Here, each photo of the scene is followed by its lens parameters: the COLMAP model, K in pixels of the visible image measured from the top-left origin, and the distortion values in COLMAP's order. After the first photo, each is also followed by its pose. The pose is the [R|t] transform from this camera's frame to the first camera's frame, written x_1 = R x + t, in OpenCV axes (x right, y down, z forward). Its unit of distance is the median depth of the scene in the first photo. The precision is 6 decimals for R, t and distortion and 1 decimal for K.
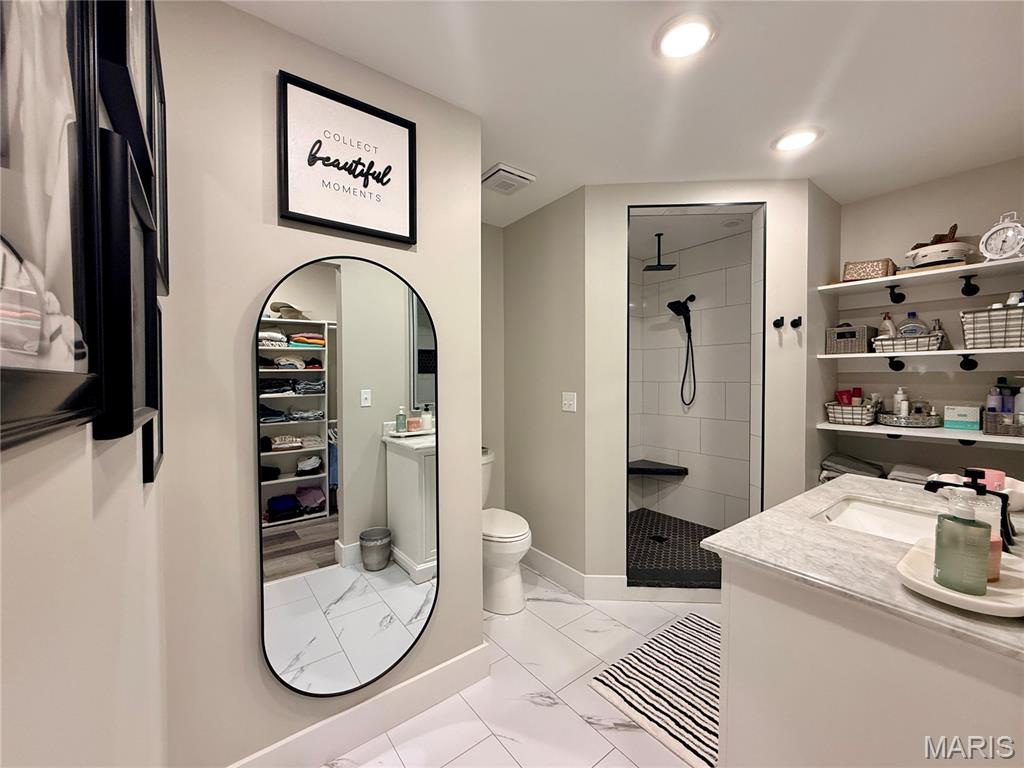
lens RADIAL K [[409.3, 0, 509.6], [0, 409.3, 384.7], [0, 0, 1]] dist [-0.000338, -0.000018]
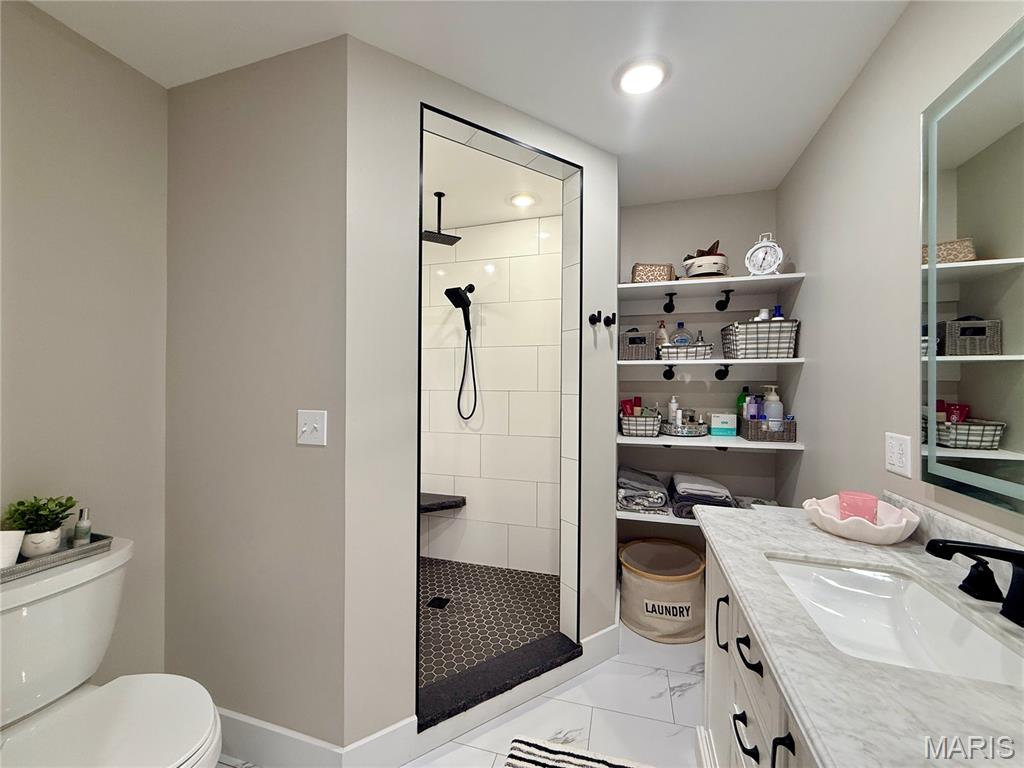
lens RADIAL K [[409.3, 0, 509.6], [0, 409.3, 384.7], [0, 0, 1]] dist [-0.000338, -0.000018]
pose [[0.806995, 0.008905, 0.590491, 0.038959], [0.003331, 0.999802, -0.019629, -0.003172], [-0.590549, 0.017807, 0.806806, 0.433716]]
